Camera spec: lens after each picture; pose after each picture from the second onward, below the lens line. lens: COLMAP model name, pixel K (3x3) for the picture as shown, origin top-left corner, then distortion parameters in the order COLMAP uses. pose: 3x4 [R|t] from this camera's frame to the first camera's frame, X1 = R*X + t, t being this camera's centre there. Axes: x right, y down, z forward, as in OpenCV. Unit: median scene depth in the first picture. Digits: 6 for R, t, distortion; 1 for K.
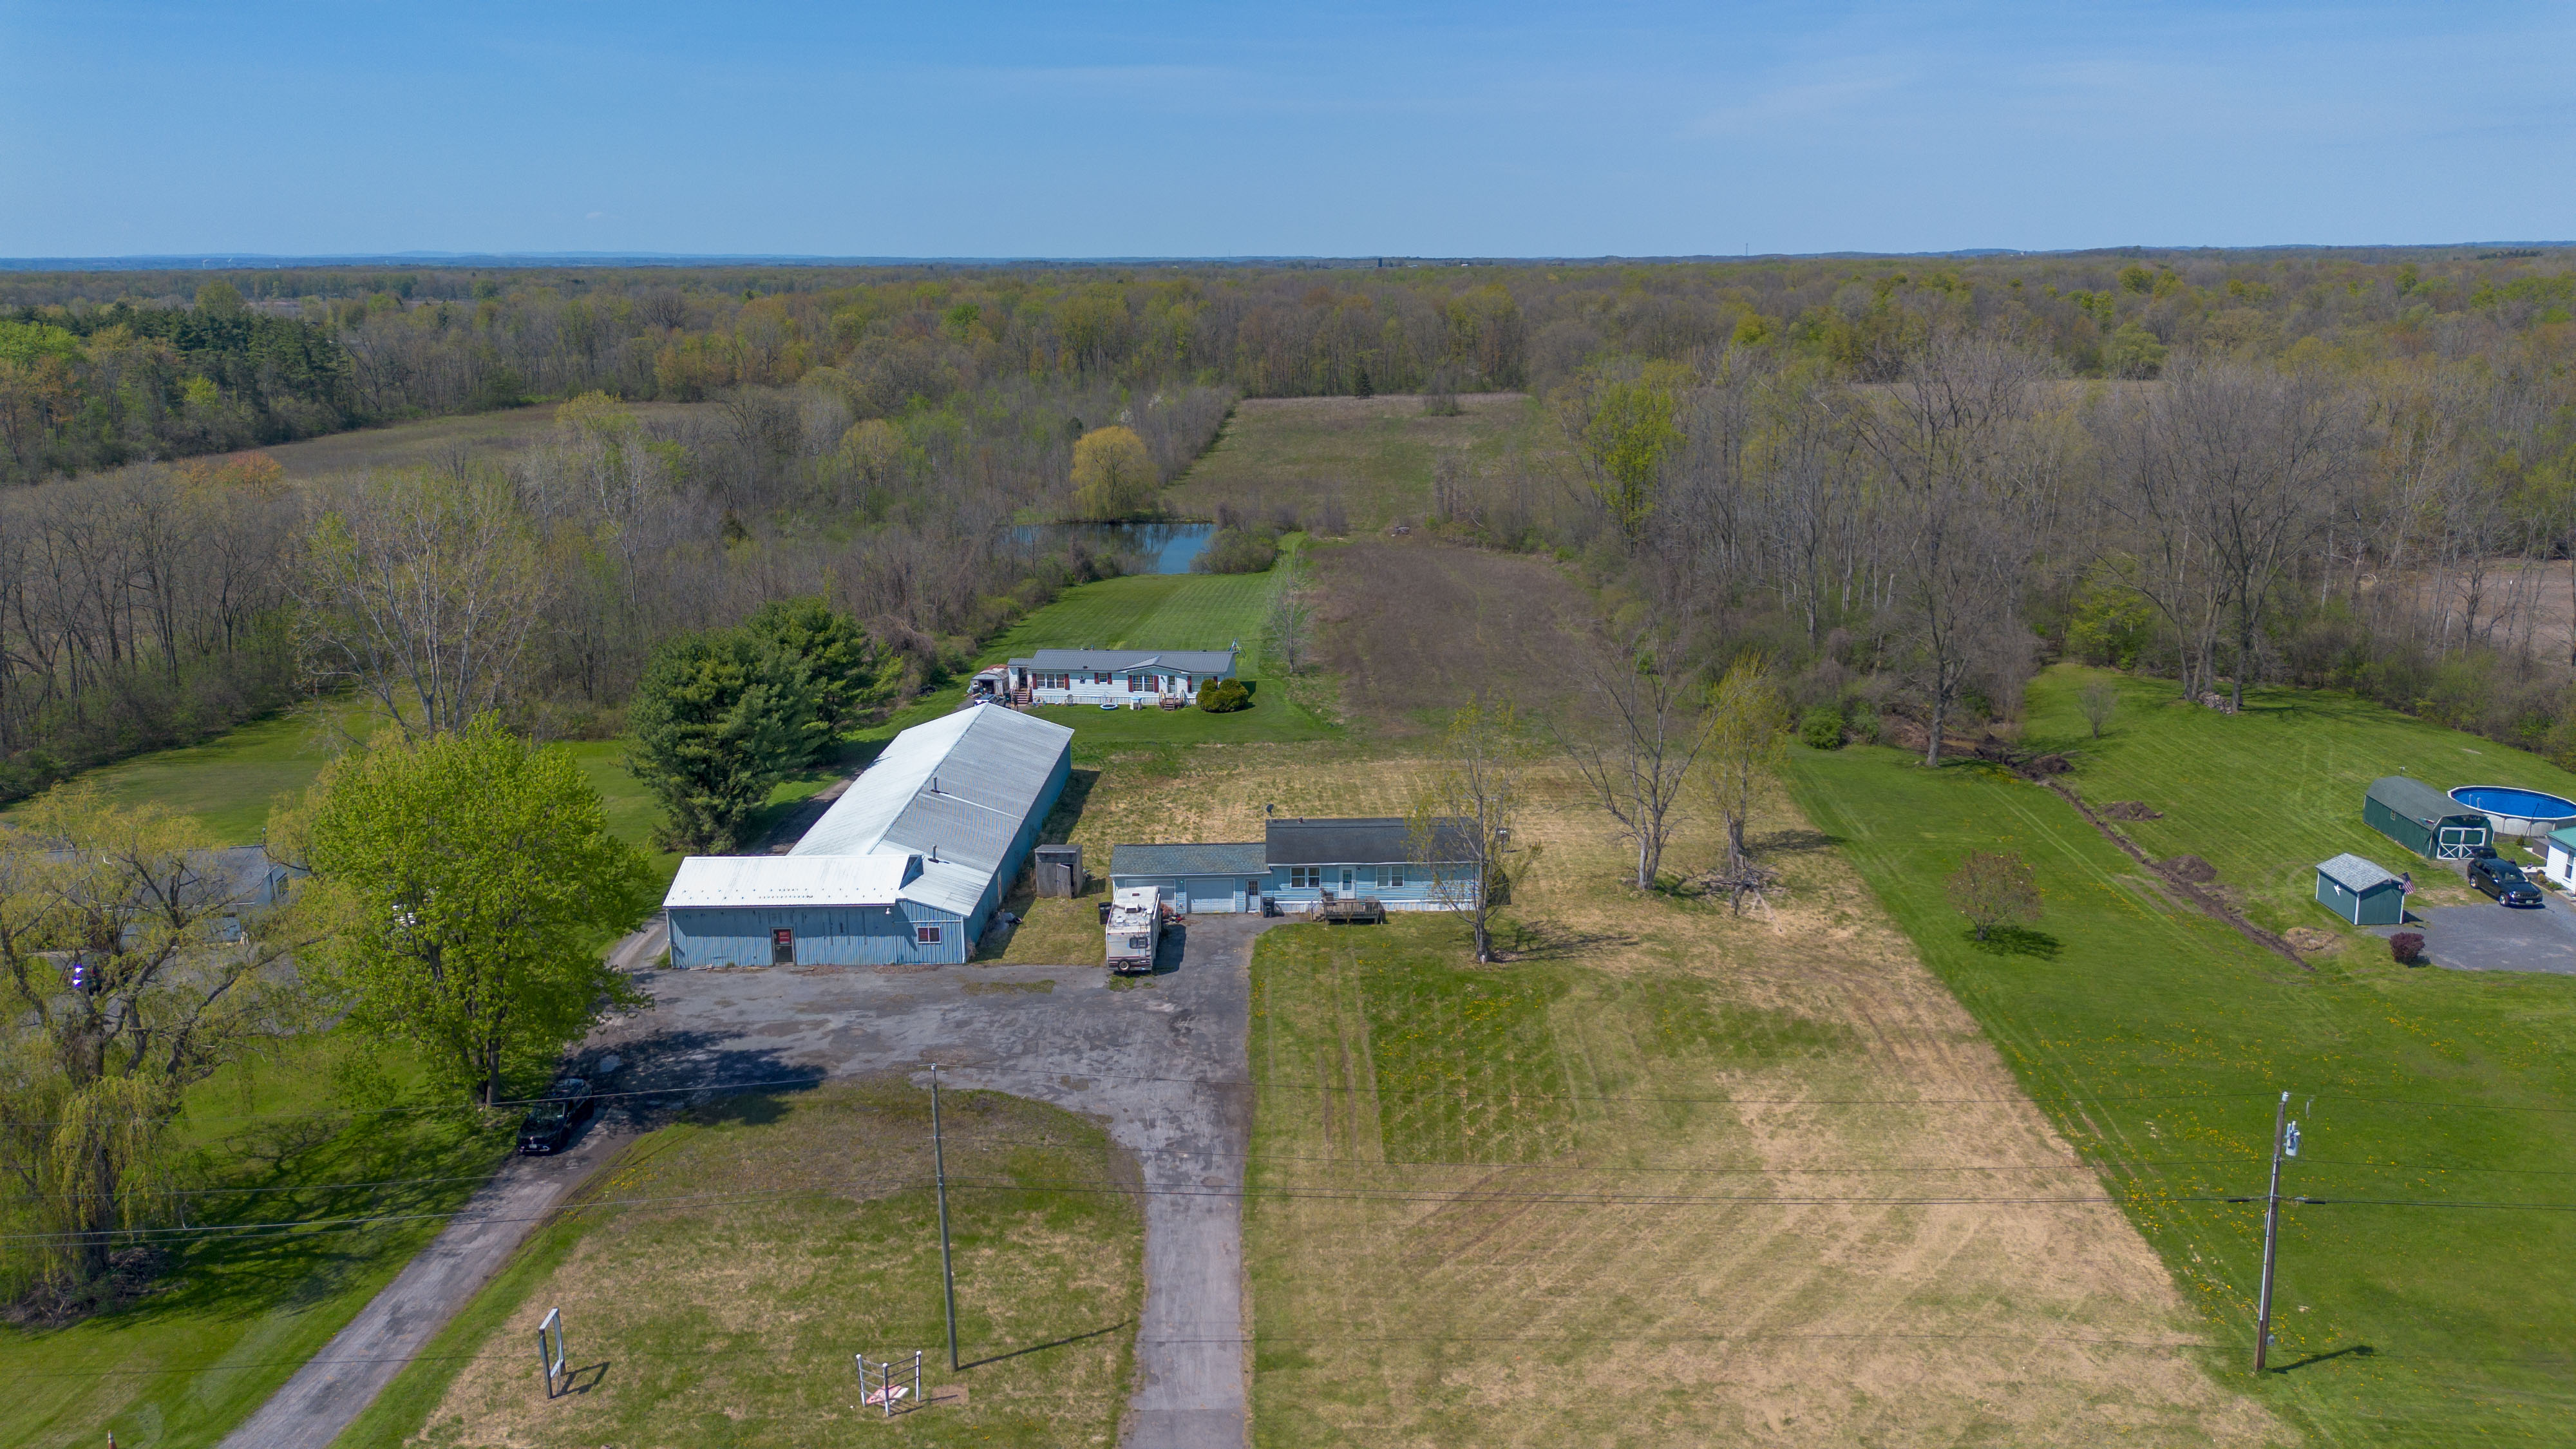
lens RADIAL K [[1817.9, 0, 1293.5], [0, 1817.9, 724.1], [0, 0, 1]] dist [0.087041, -0.086888]
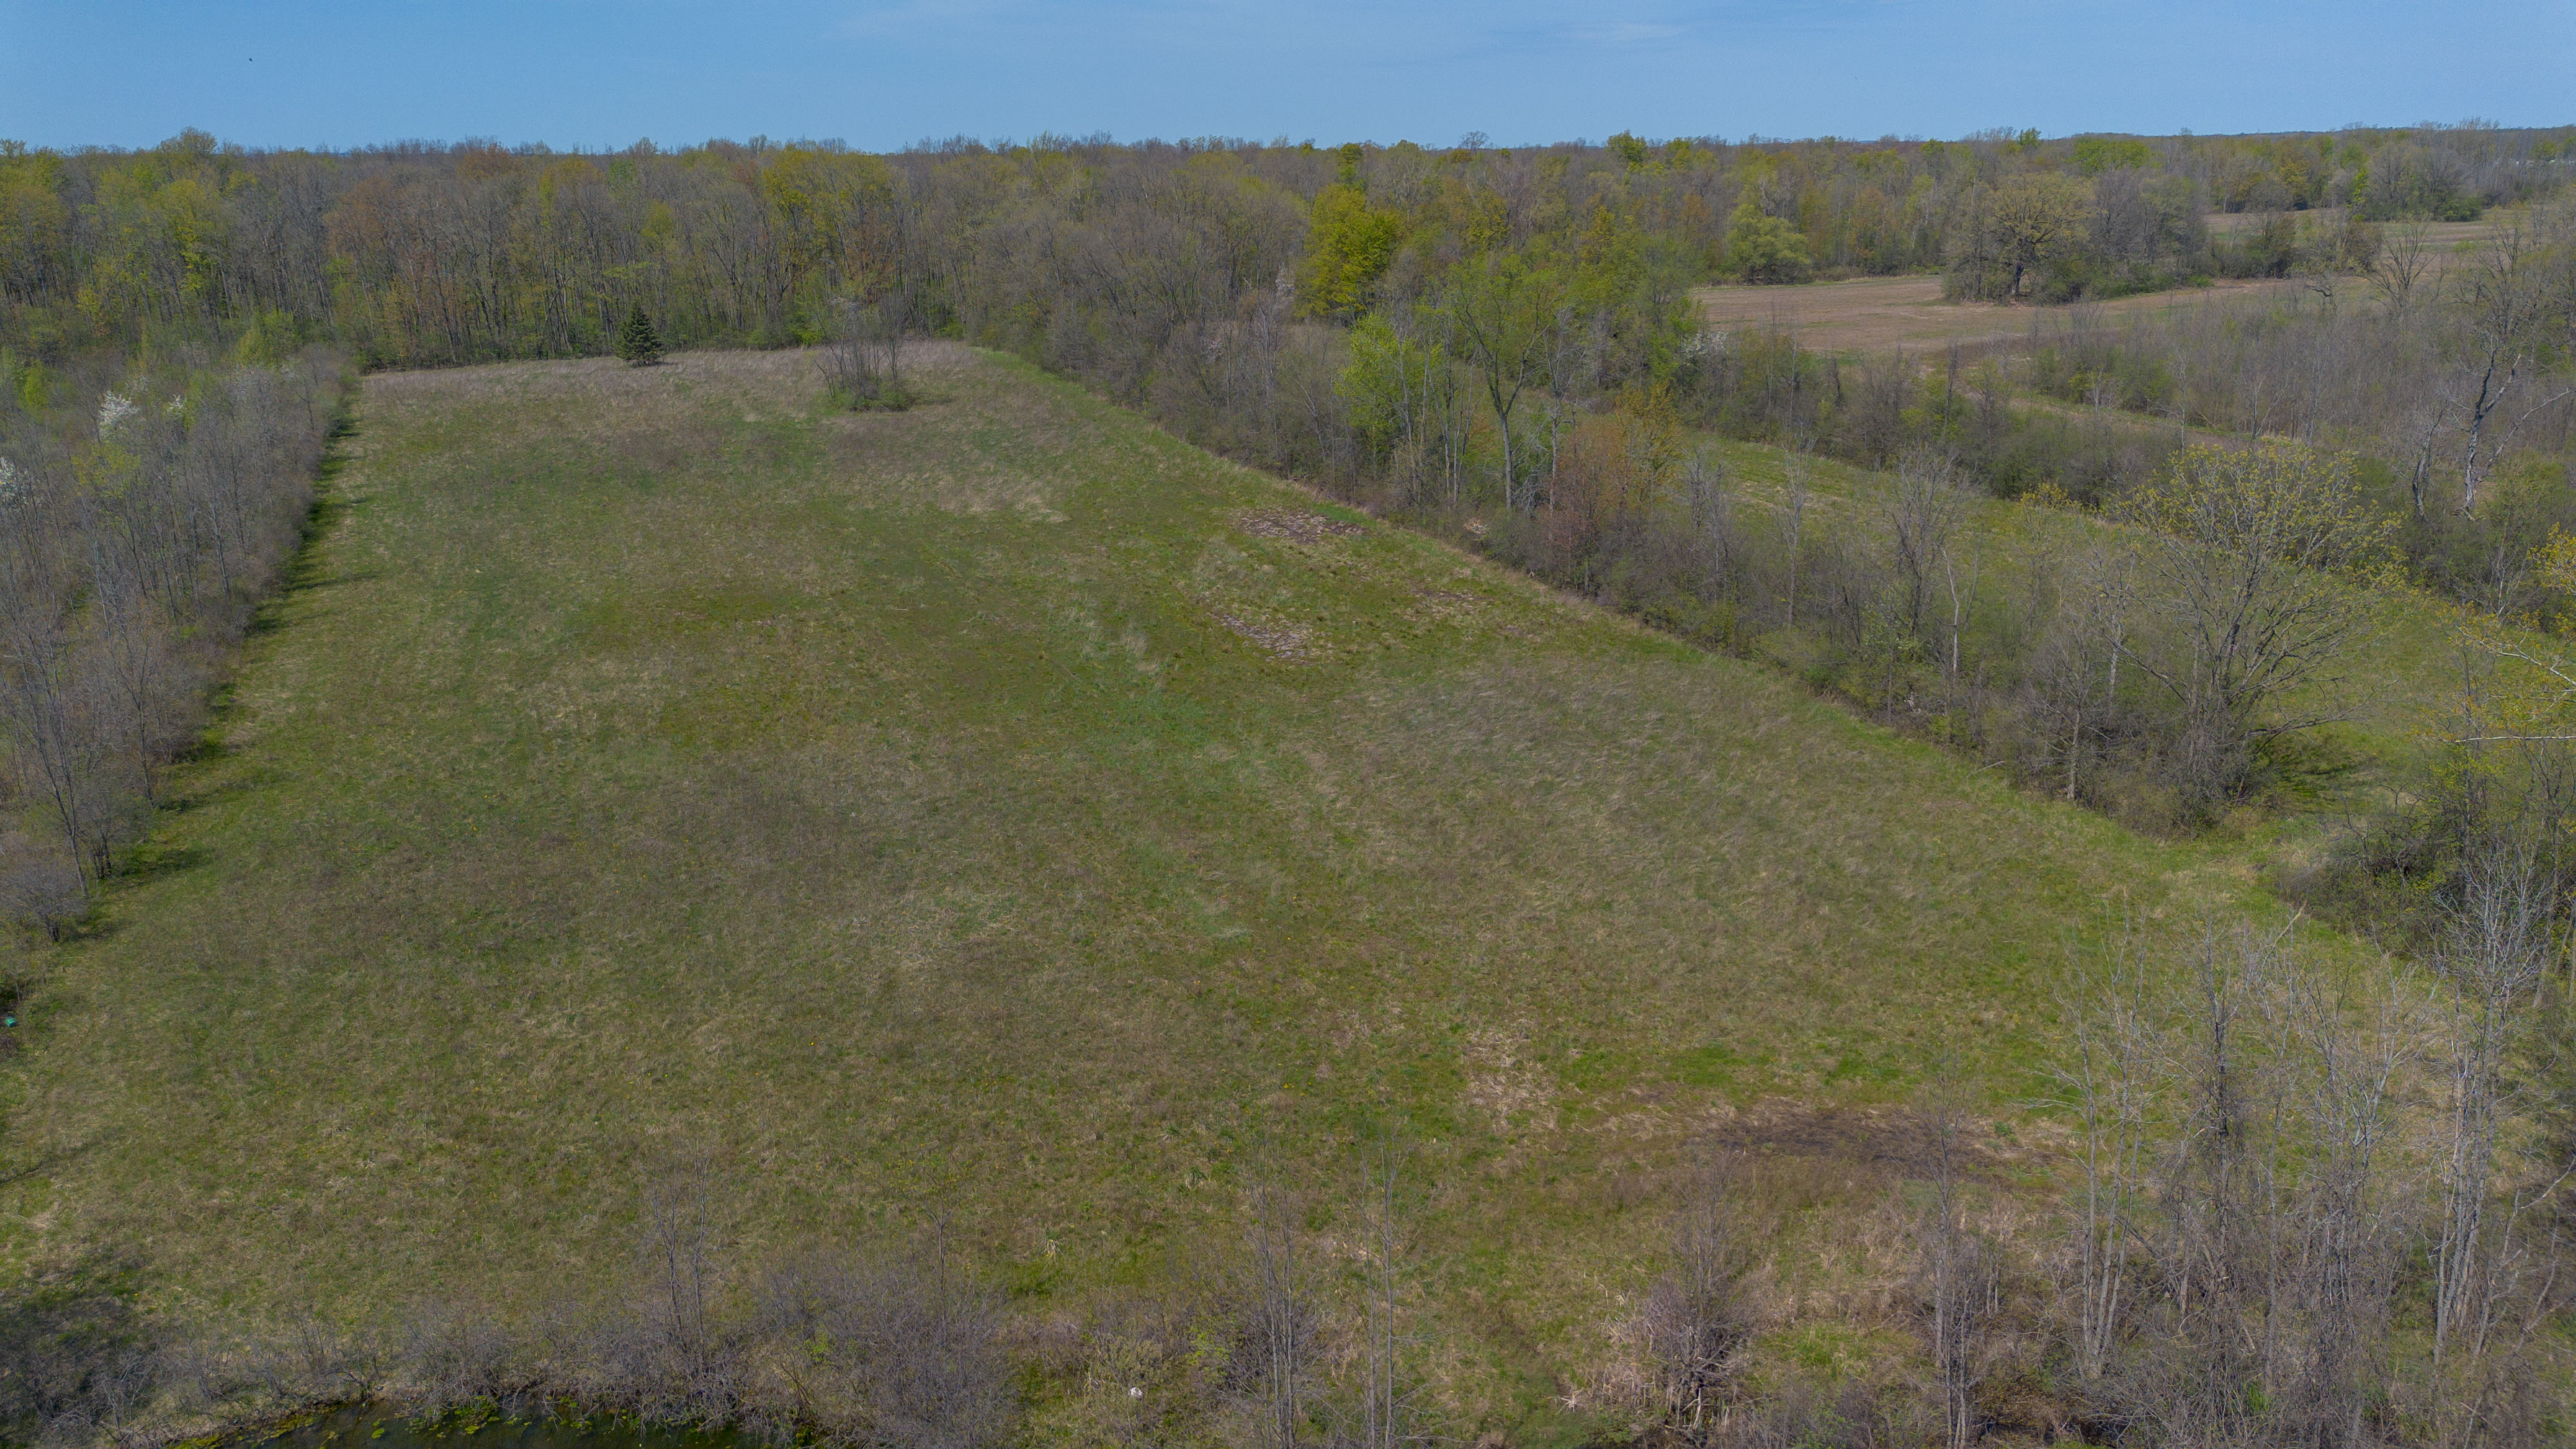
lens RADIAL K [[1817.9, 0, 1278.9], [0, 1817.9, 729.8], [0, 0, 1]] dist [0.087041, -0.086888]
pose [[0.906129, -0.130599, 0.402336, -0.074306], [0.109727, 0.991158, 0.074606, -0.413733], [-0.408522, -0.023456, 0.912447, 1.984281]]
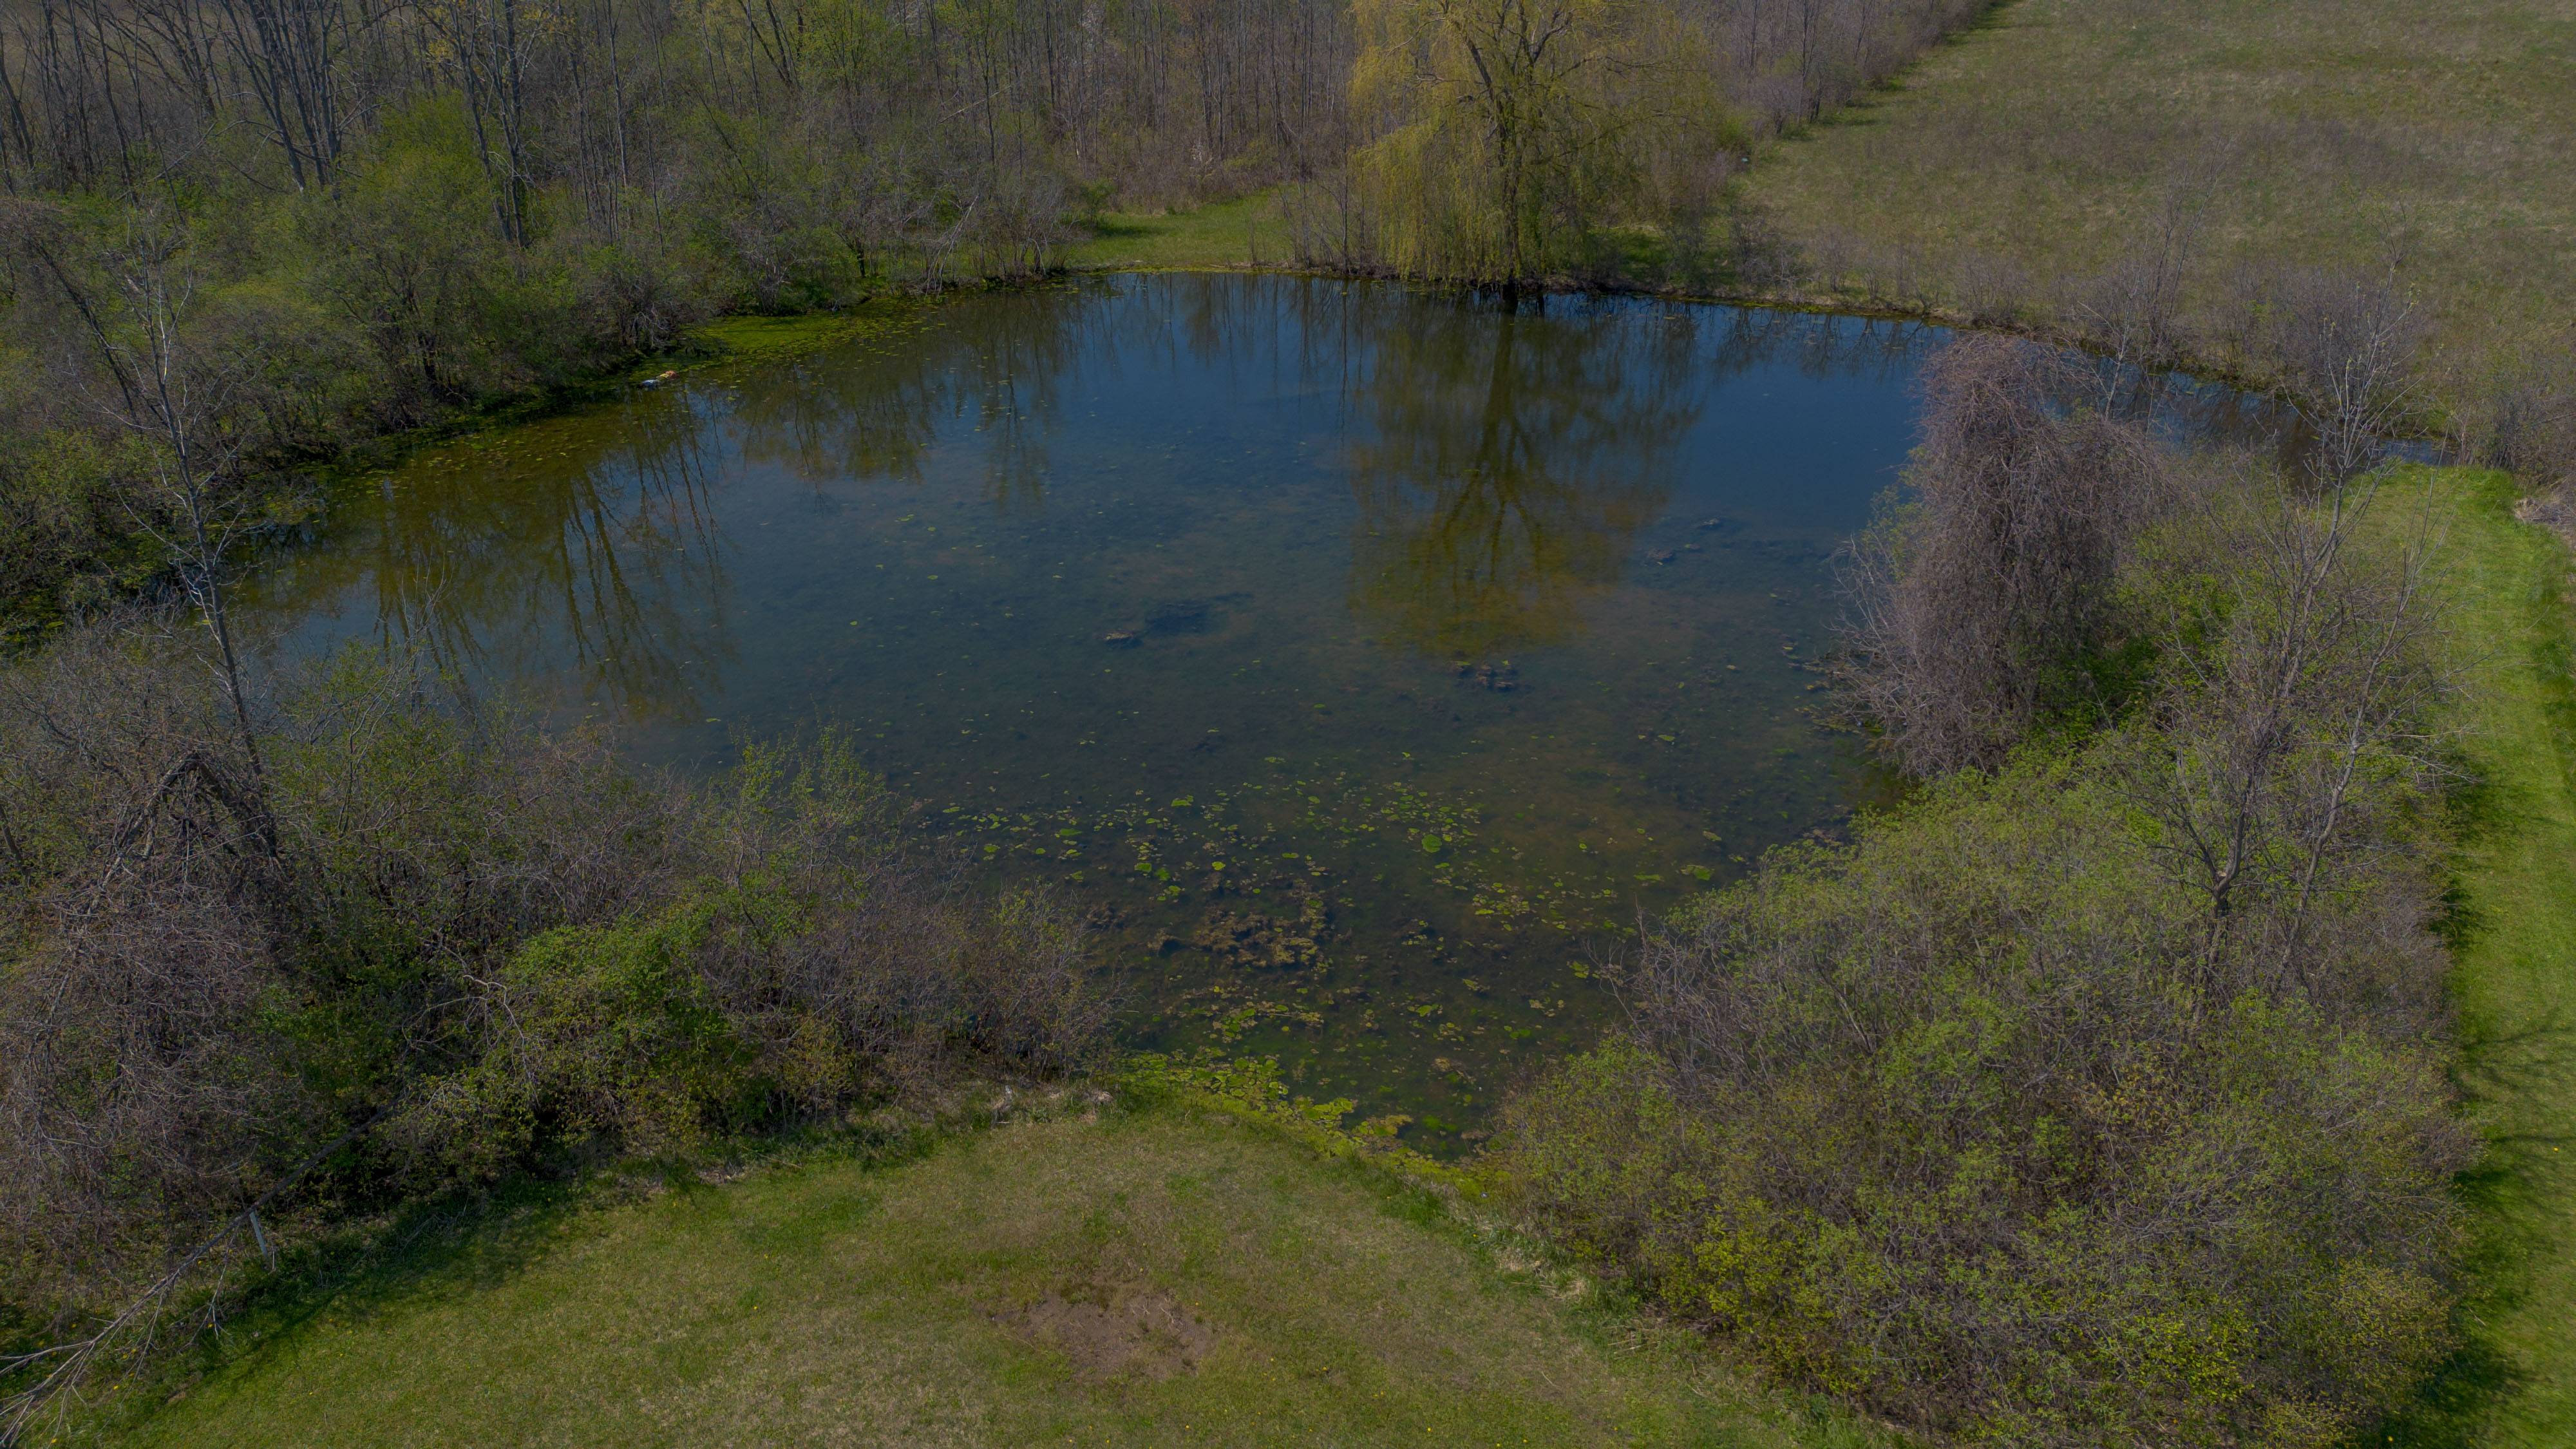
lens RADIAL K [[1817.9, 0, 1300.1], [0, 1817.9, 741.8], [0, 0, 1]] dist [0.087041, -0.086888]
pose [[0.928473, 0.166625, -0.331926, -0.078601], [-0.093660, 0.969874, 0.224884, -0.250426], [0.359397, -0.177711, 0.916107, 1.809769]]
